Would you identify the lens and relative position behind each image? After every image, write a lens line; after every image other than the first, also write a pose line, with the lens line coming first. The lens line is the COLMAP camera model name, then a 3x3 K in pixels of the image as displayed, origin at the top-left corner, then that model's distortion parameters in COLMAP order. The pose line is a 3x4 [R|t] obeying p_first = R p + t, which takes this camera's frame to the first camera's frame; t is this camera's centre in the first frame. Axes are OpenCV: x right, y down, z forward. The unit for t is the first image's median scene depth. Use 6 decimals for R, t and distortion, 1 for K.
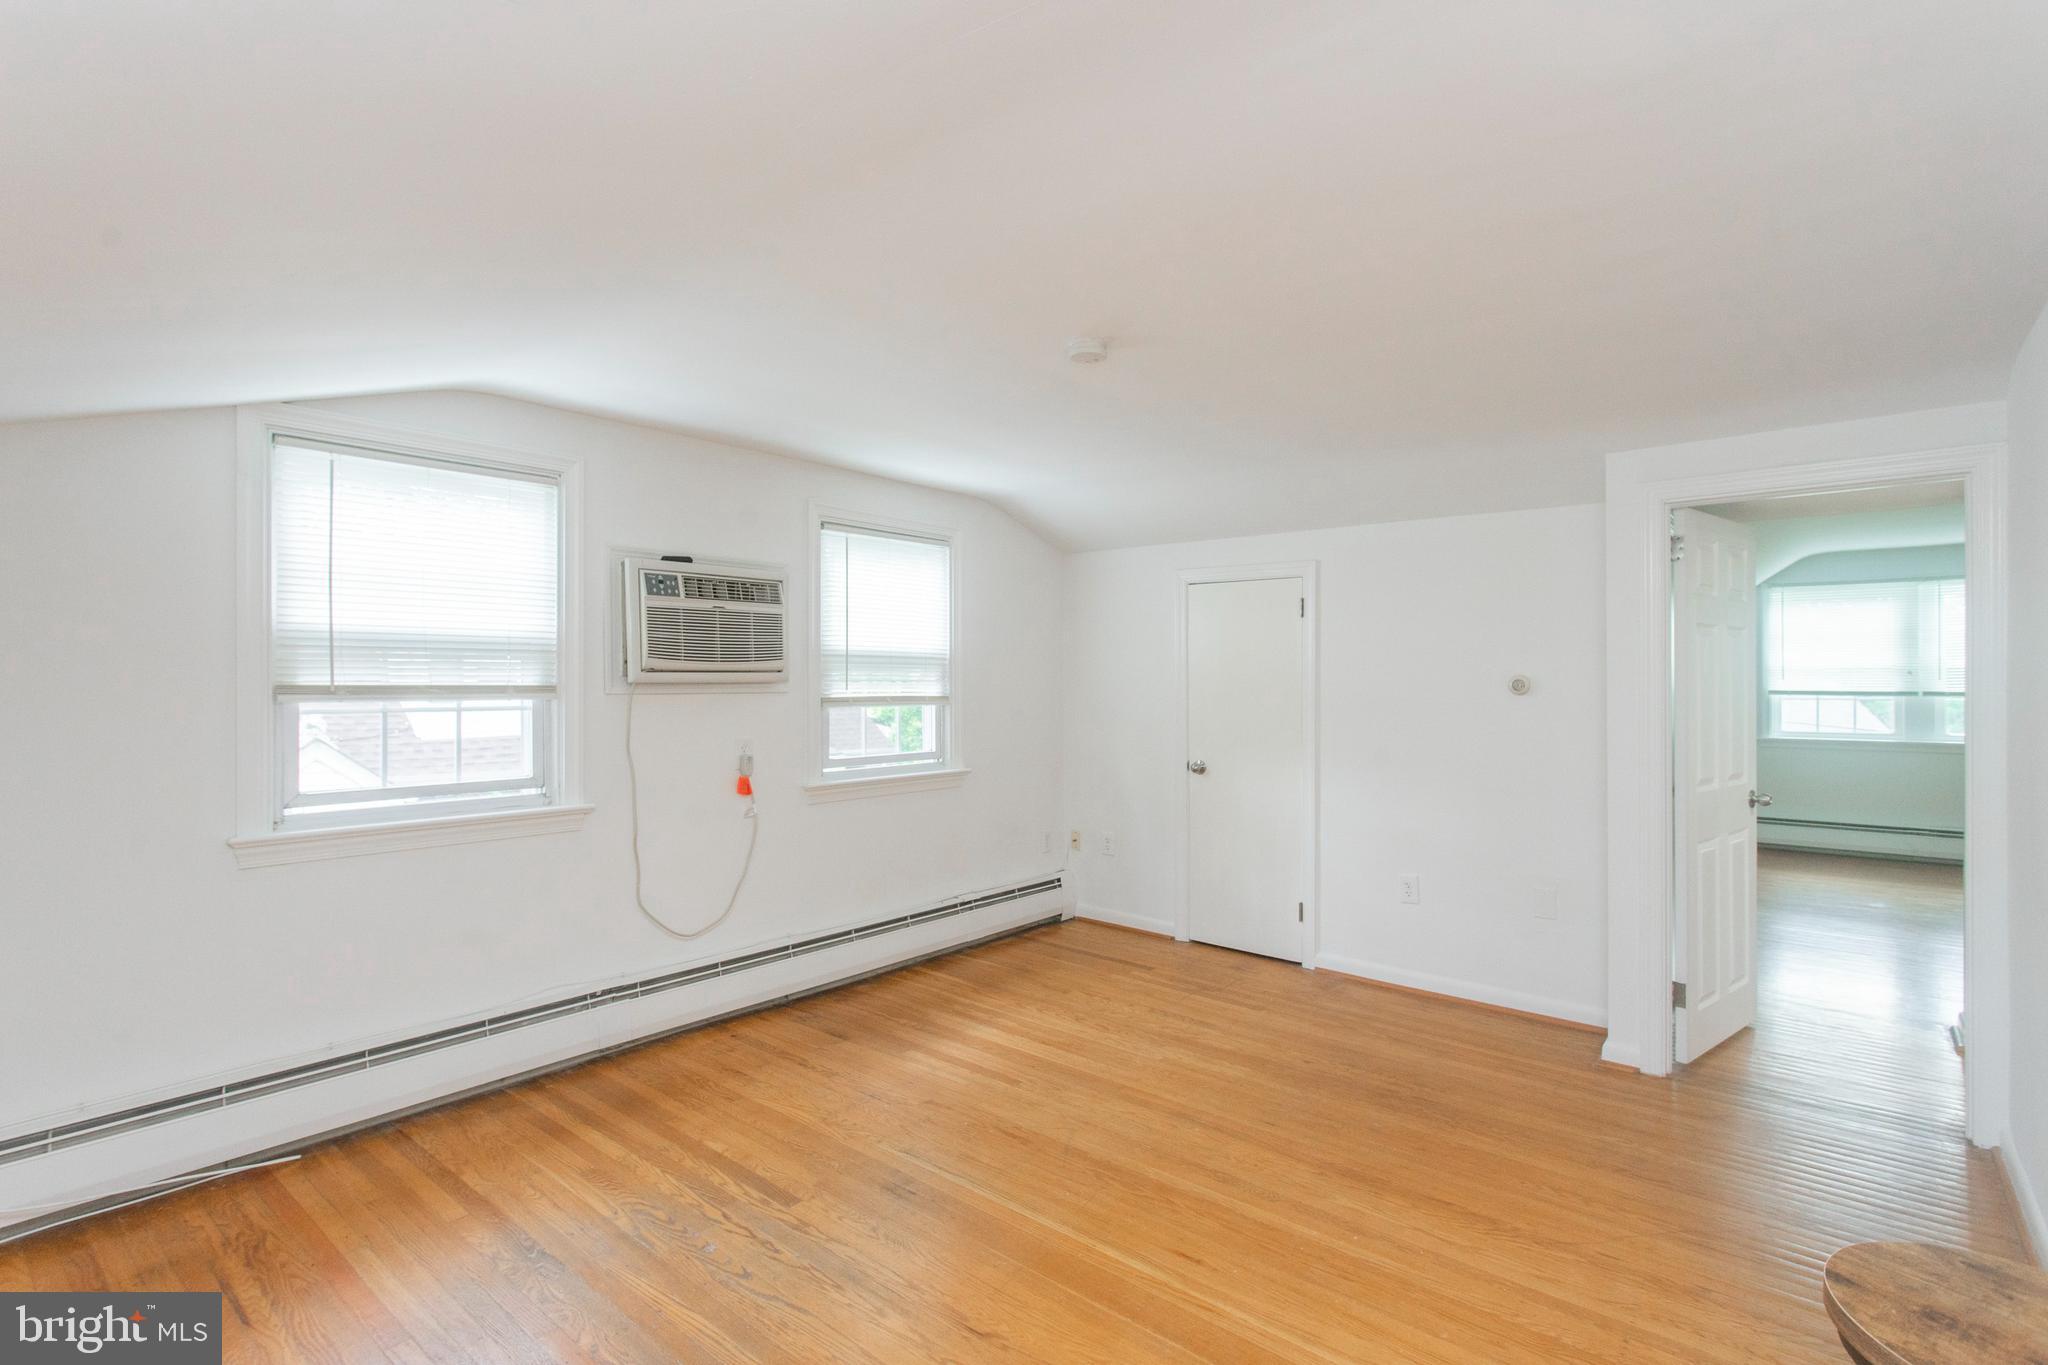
lens RADIAL K [[974.3, 0, 1018.6], [0, 974.3, 681.9], [0, 0, 1]] dist [-0.004336, 0.003504]
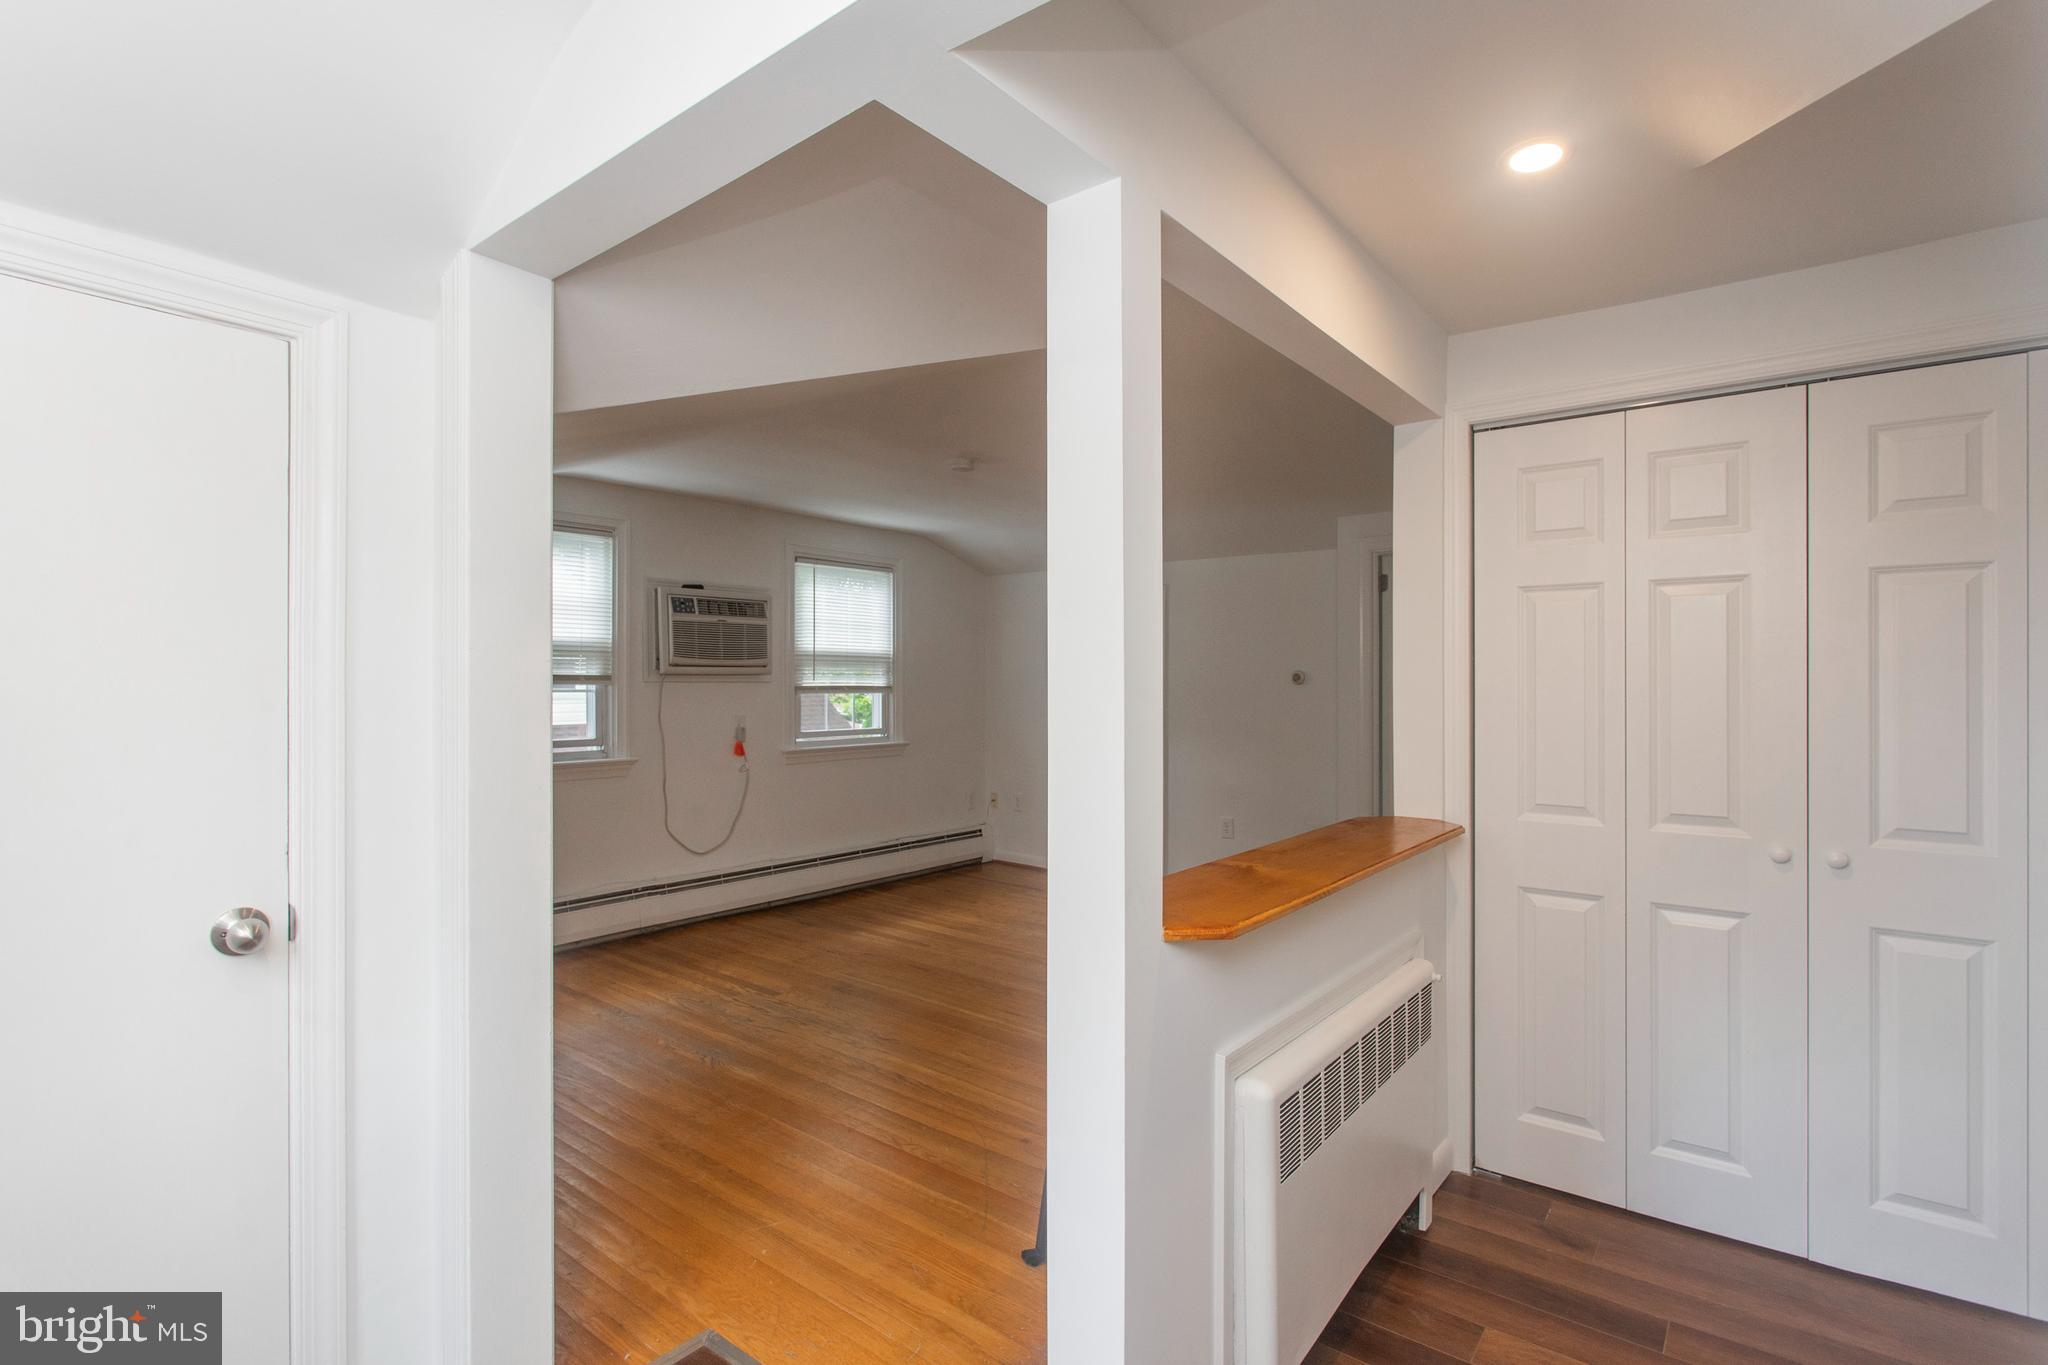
lens RADIAL K [[974.3, 0, 1012.3], [0, 974.3, 687.1], [0, 0, 1]] dist [-0.004336, 0.003504]
pose [[0.999822, 0.001732, 0.018785, 0.083227], [-0.001808, 0.999990, 0.004056, 0.012465], [-0.018778, -0.004090, 0.999815, -0.405531]]
